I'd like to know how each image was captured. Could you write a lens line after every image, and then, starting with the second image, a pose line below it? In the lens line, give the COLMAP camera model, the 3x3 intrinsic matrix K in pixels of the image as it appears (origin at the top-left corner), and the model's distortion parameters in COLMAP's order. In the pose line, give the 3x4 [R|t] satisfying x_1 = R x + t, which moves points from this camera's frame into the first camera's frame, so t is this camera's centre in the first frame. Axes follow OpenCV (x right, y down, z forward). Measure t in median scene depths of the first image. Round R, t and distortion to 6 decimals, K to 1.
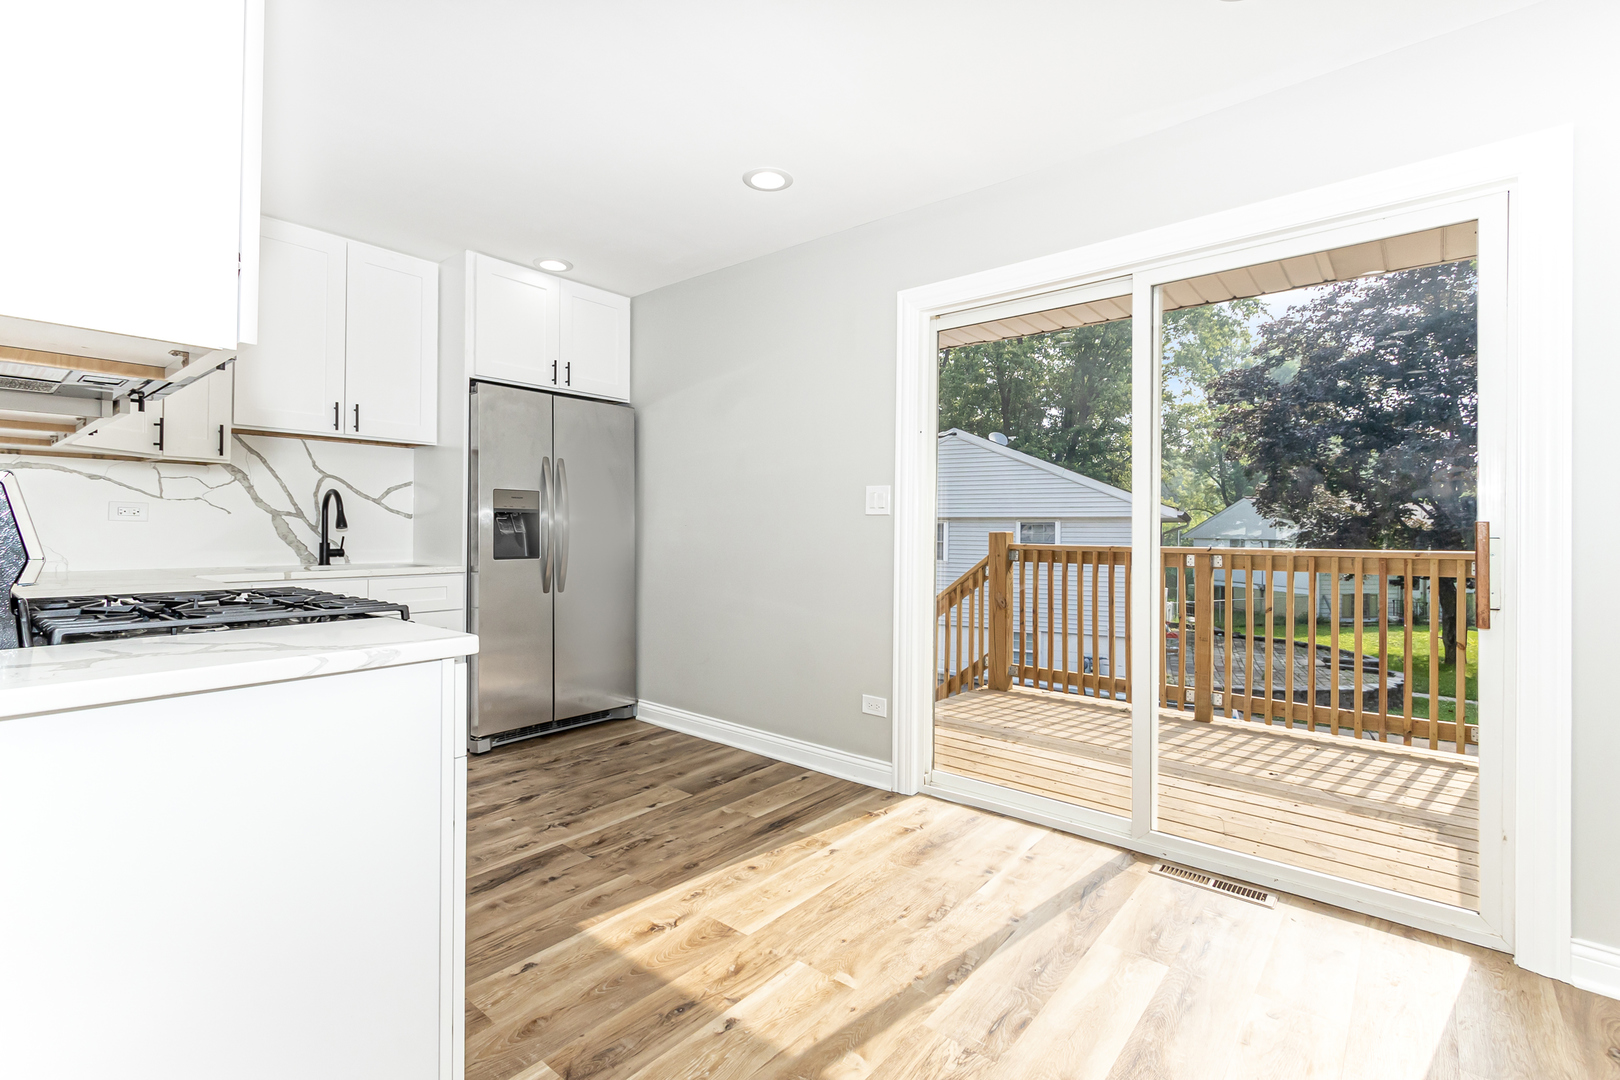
lens RADIAL K [[728.4, 0, 786.2], [0, 728.4, 531.5], [0, 0, 1]] dist [0.016529, -0.001335]
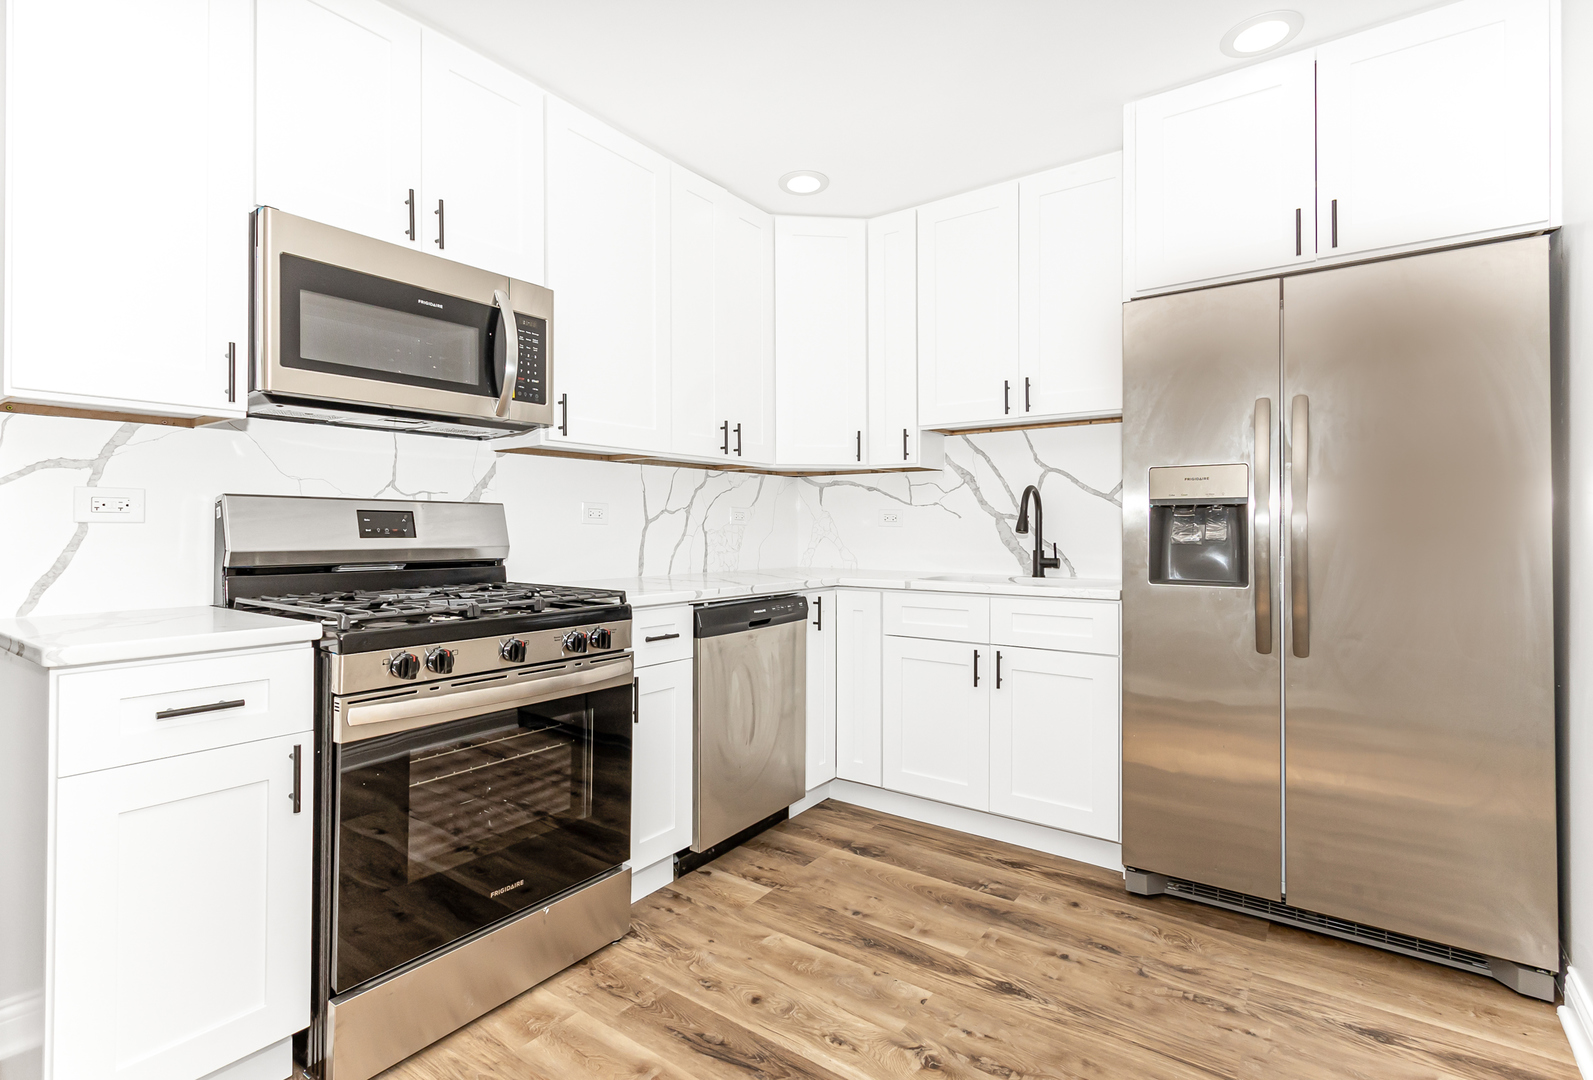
lens RADIAL K [[760.9, 0, 795.8], [0, 760.9, 526.8], [0, 0, 1]] dist [0.002071, 0.000191]
pose [[0.081932, -0.006509, -0.996617, 0.200838], [-0.003859, 0.999969, -0.006848, -0.004221], [0.996630, 0.004407, 0.081904, 0.625259]]
